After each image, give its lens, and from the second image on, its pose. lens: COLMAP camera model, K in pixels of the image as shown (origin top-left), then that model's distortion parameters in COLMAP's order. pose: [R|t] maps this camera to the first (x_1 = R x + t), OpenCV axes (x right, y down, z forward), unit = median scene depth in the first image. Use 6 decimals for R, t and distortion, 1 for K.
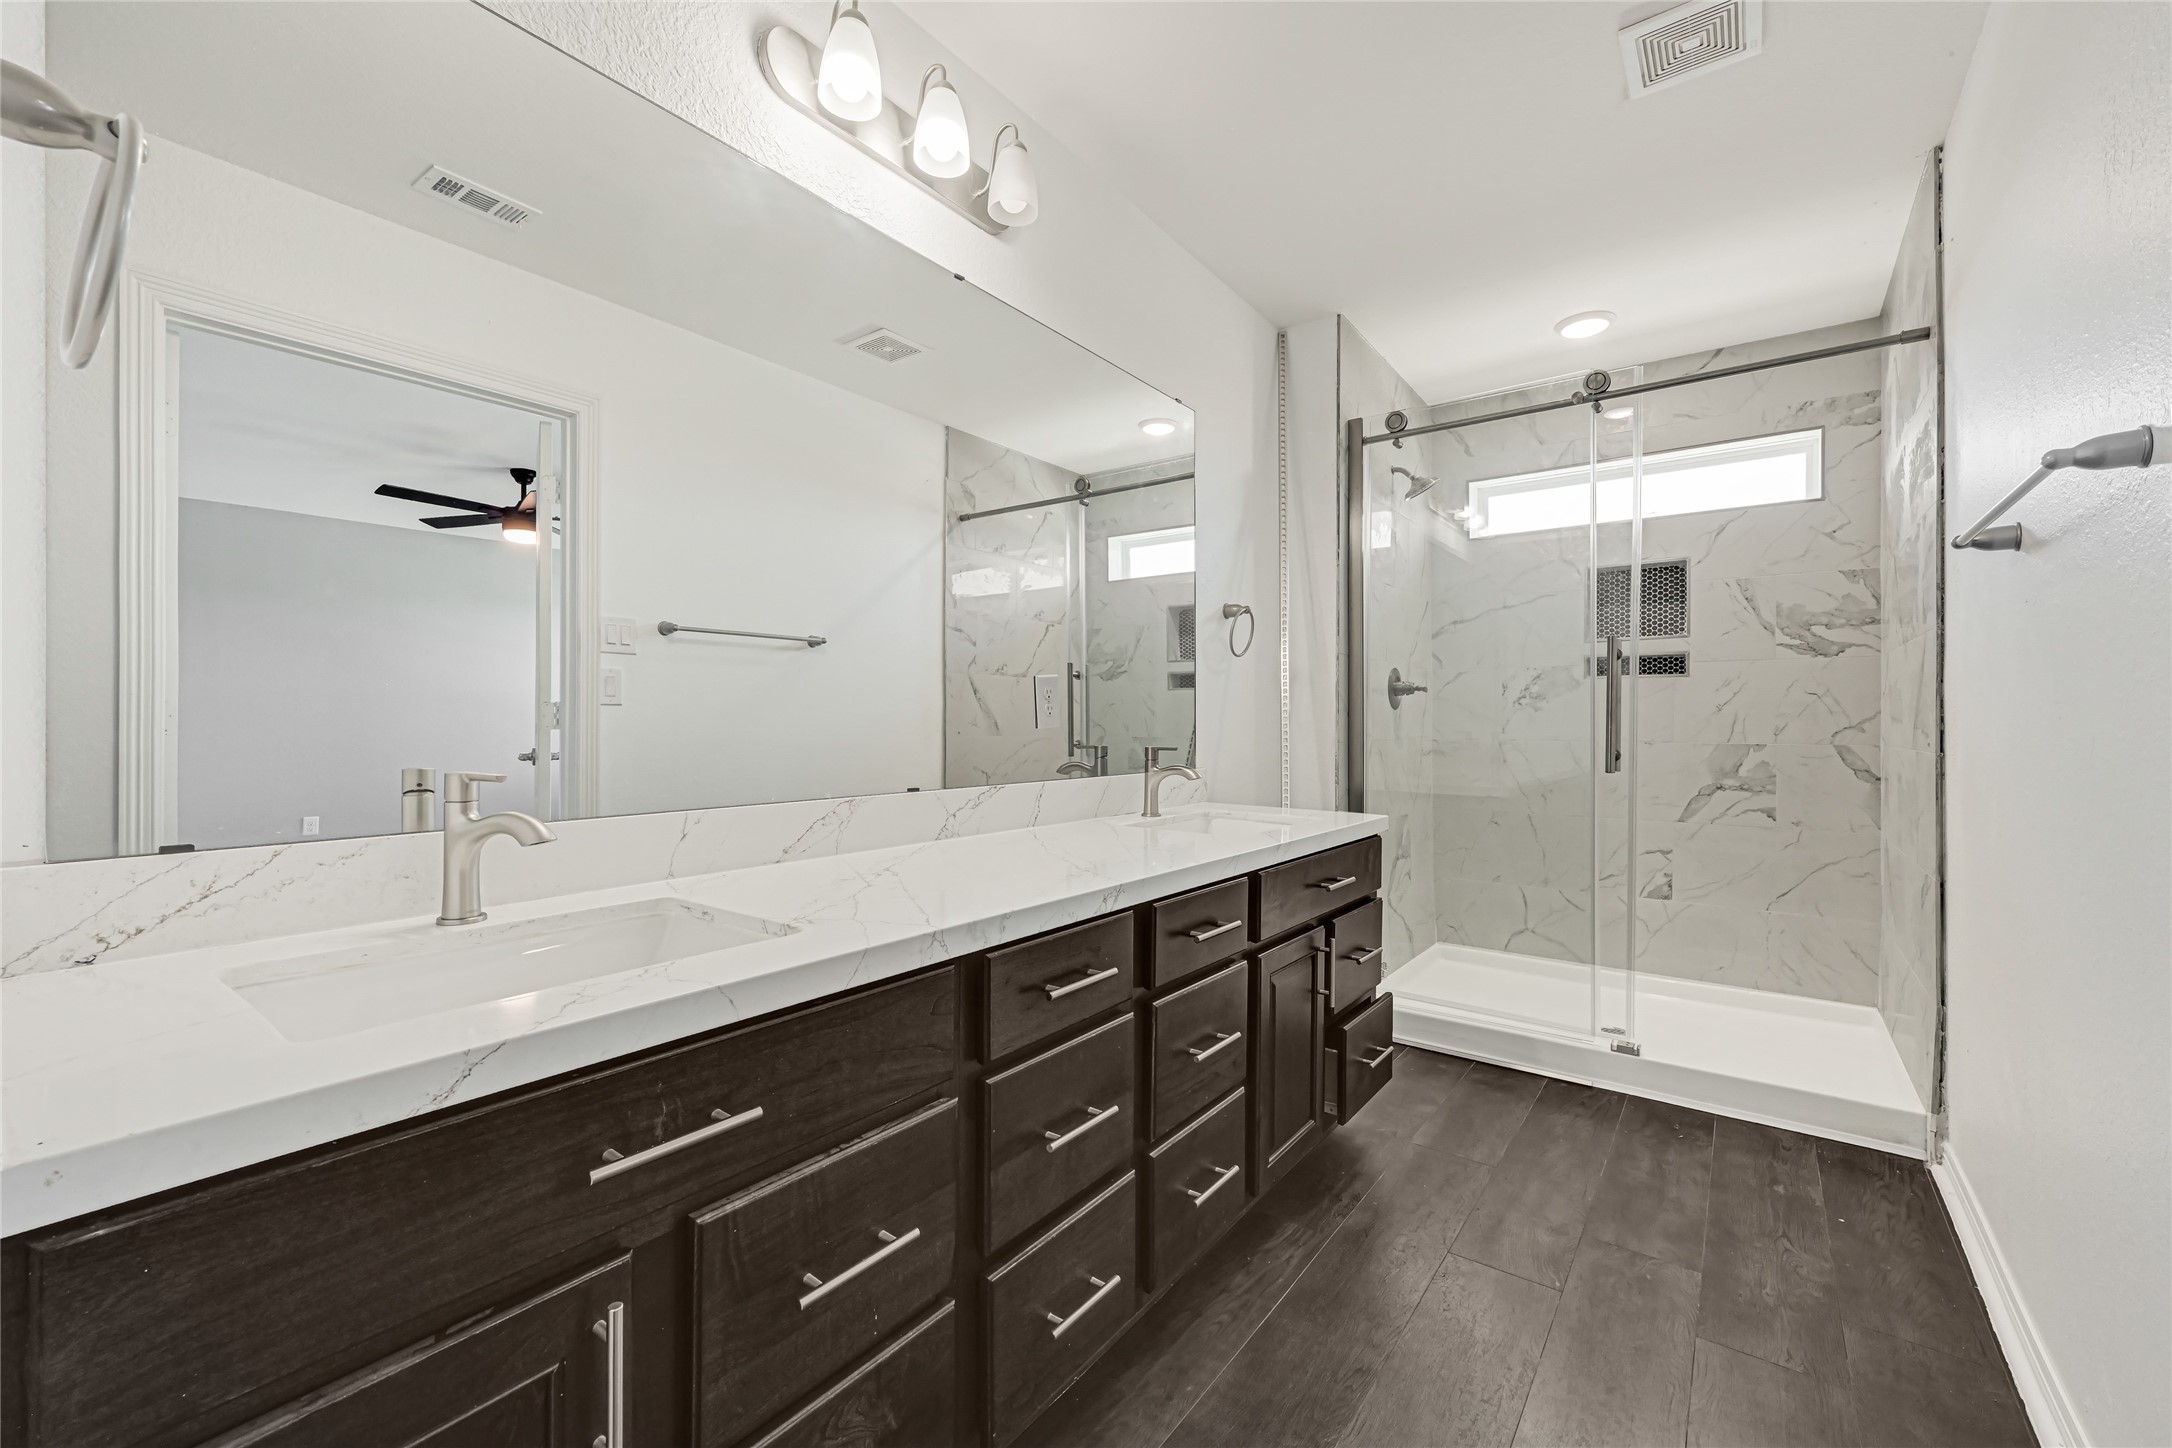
lens RADIAL K [[870.9, 0, 1091.2], [0, 870.9, 724.2], [0, 0, 1]] dist [-0.001980, 0.000623]
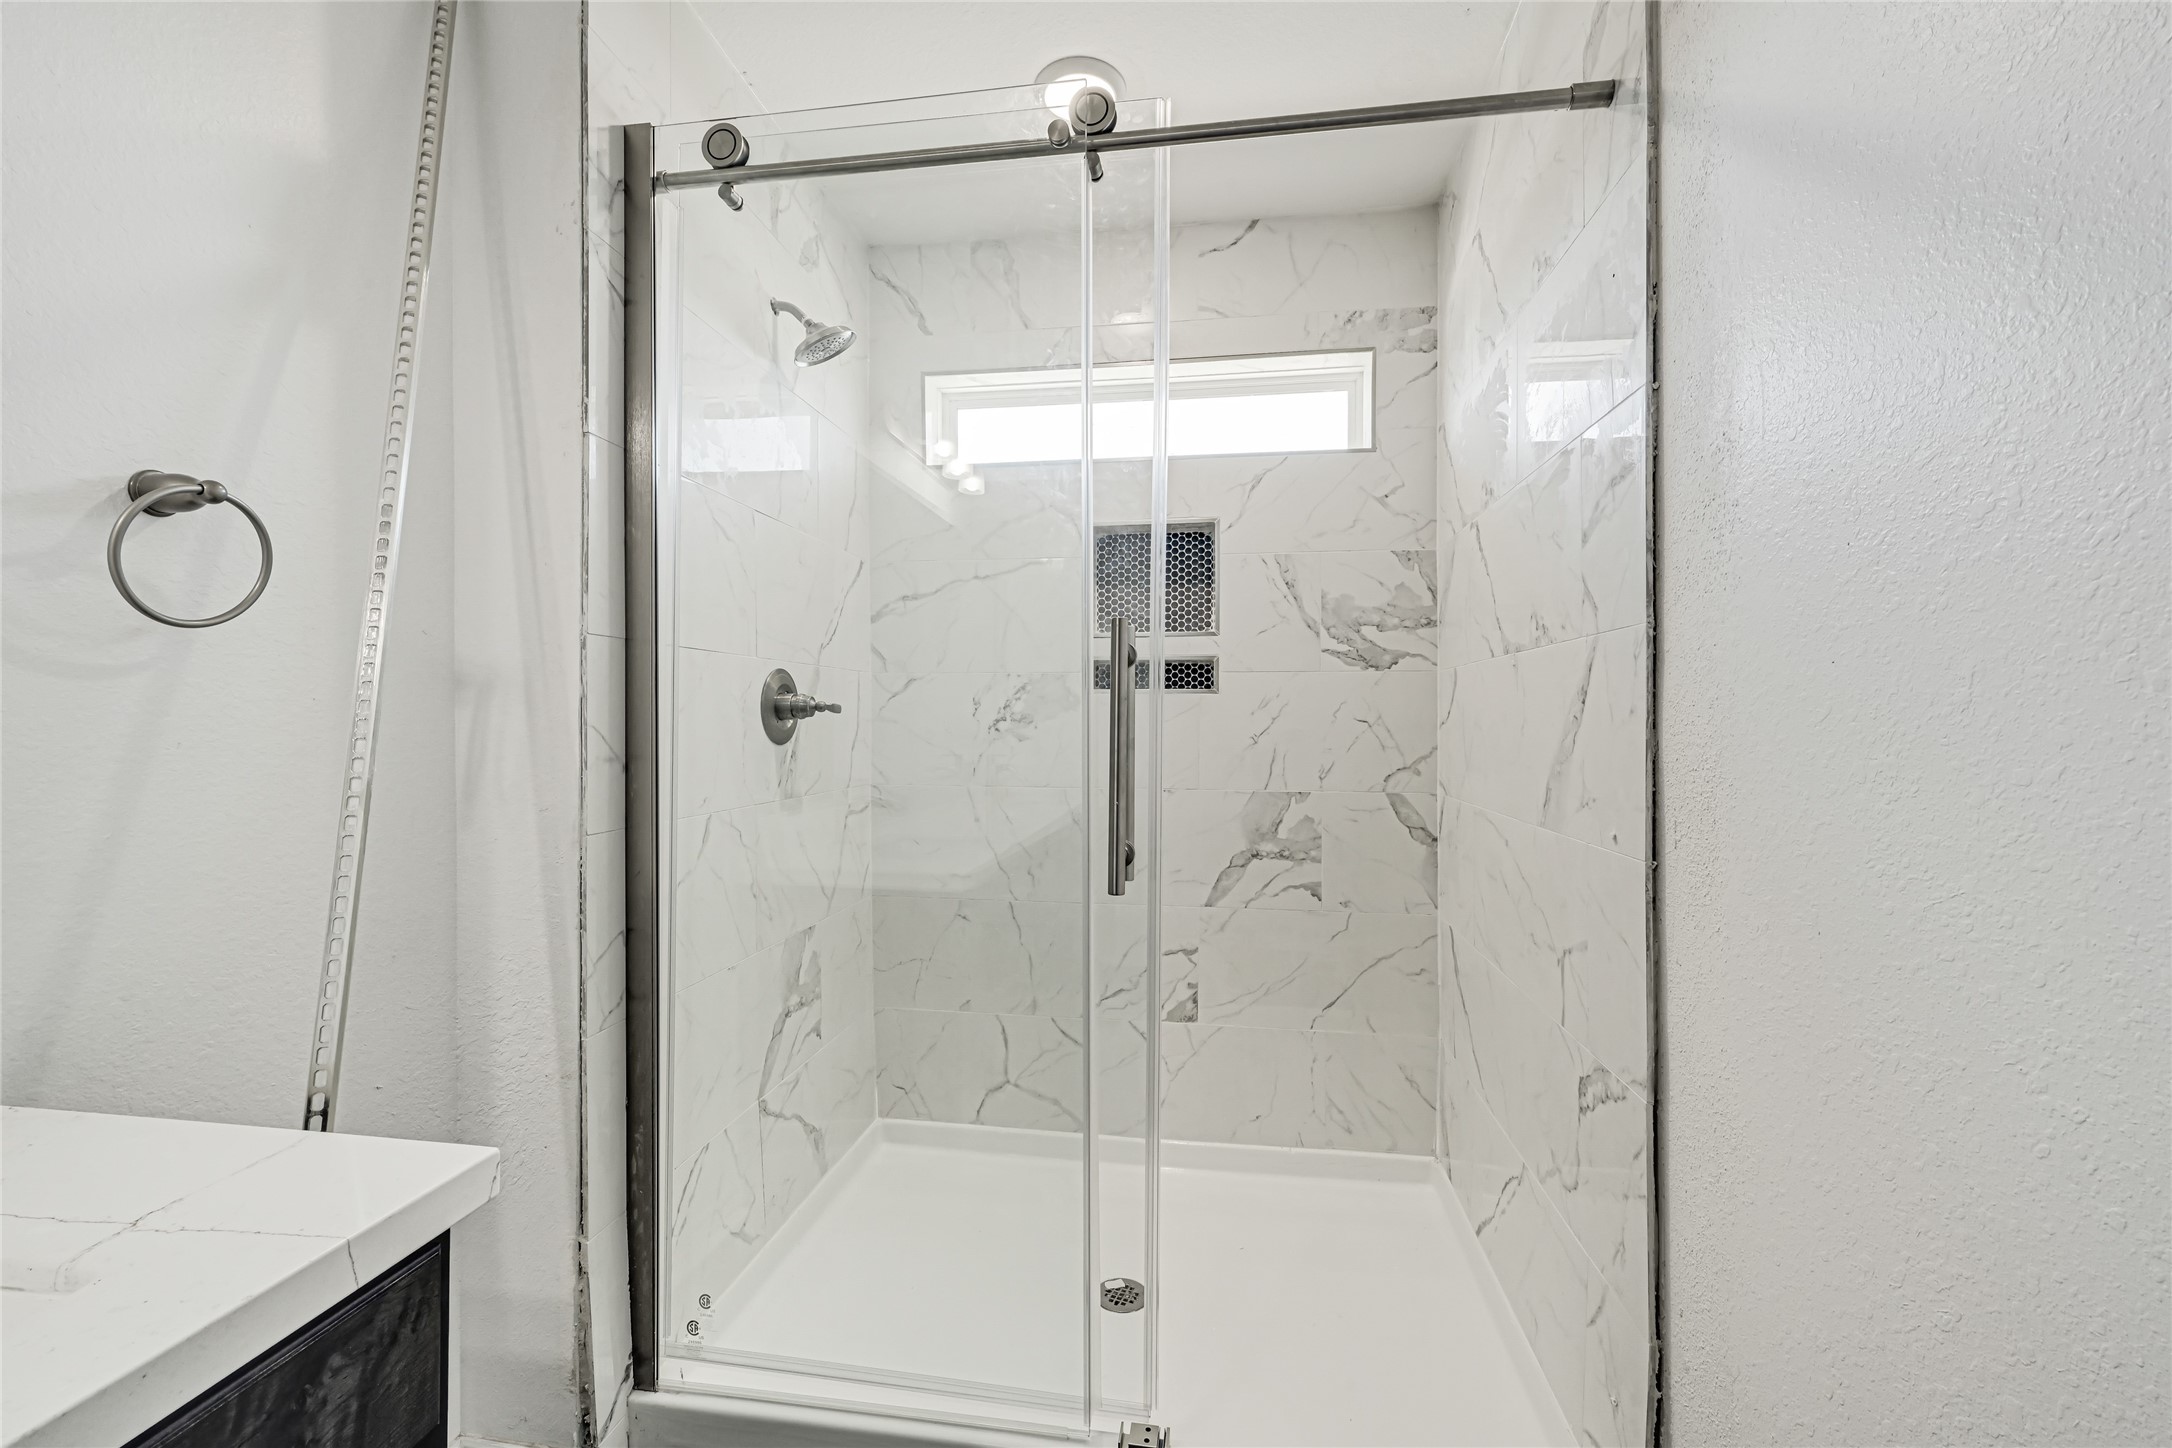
lens RADIAL K [[870.9, 0, 1089.0], [0, 870.9, 718.9], [0, 0, 1]] dist [-0.001980, 0.000623]
pose [[0.878076, -0.001211, 0.478520, 0.284176], [0.001220, 0.999999, 0.000292, -0.036553], [-0.478520, 0.000328, 0.878076, 0.470286]]
